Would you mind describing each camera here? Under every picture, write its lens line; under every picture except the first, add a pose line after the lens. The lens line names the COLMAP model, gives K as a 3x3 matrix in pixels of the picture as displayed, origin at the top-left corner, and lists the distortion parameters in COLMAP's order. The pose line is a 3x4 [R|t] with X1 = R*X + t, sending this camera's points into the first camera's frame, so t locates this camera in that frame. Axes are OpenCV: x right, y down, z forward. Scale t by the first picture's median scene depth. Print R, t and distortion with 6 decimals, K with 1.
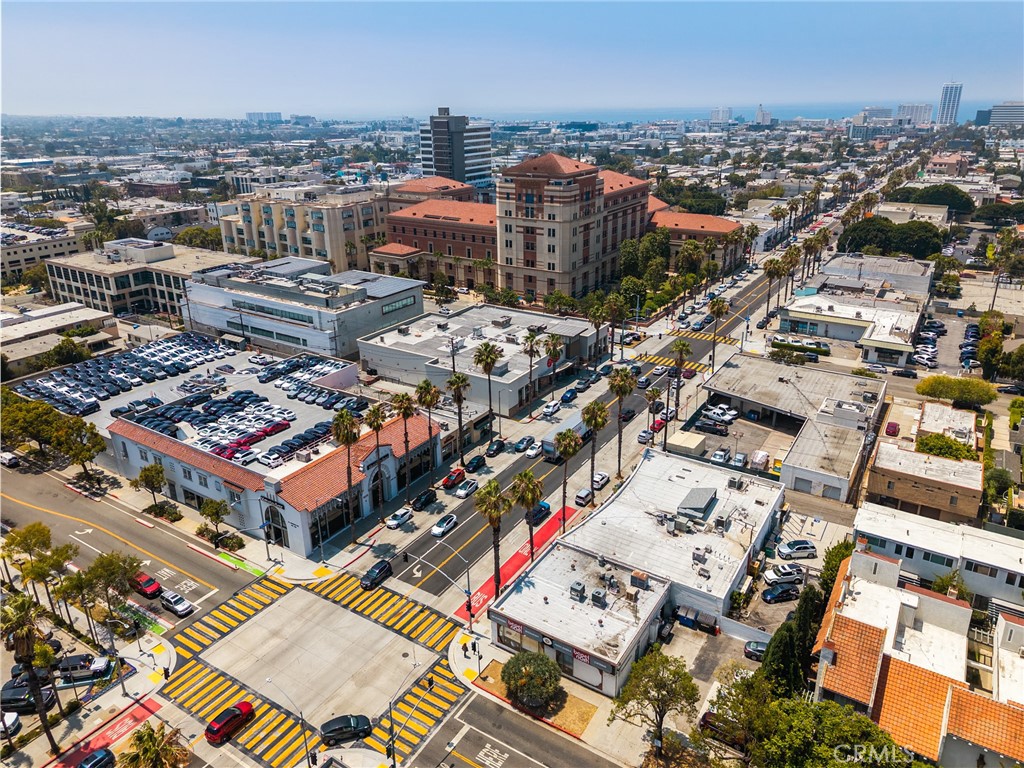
lens RADIAL K [[691.7, 0, 514.0], [0, 691.7, 384.6], [0, 0, 1]] dist [0.019726, -0.016092]
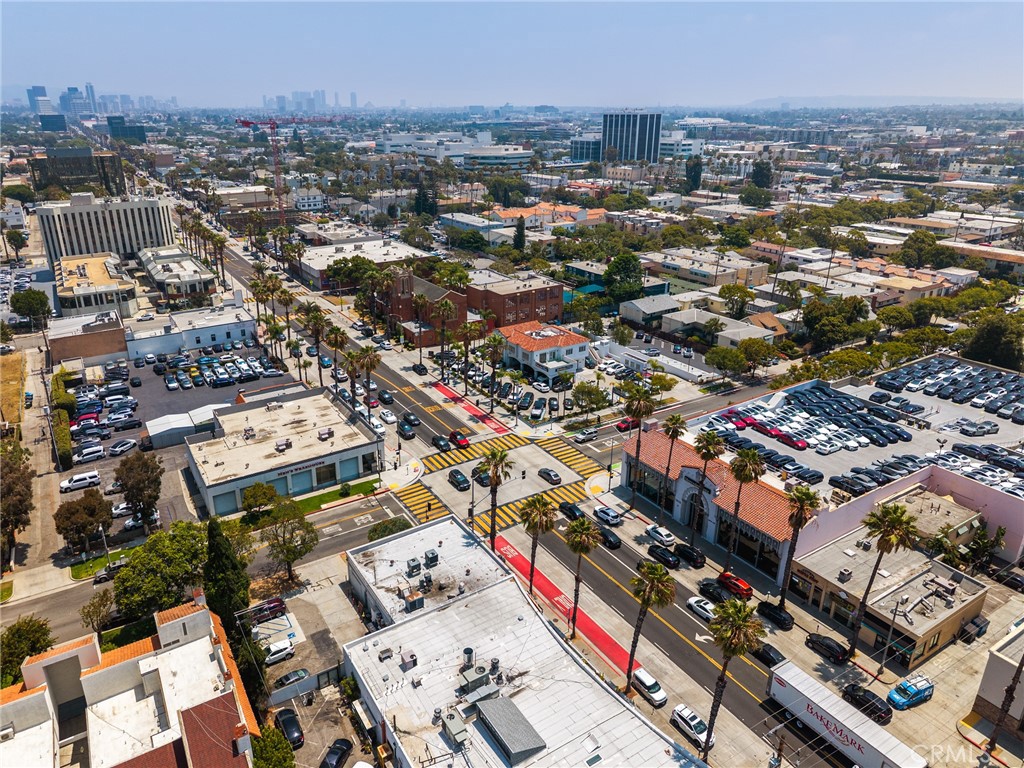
lens RADIAL K [[691.7, 0, 512.1], [0, 691.7, 376.8], [0, 0, 1]] dist [0.019726, -0.016092]
pose [[-0.423171, 0.344402, -0.838041, 0.622740], [-0.328528, 0.803670, 0.496169, -0.375225], [0.844391, 0.485284, -0.226944, 0.887209]]
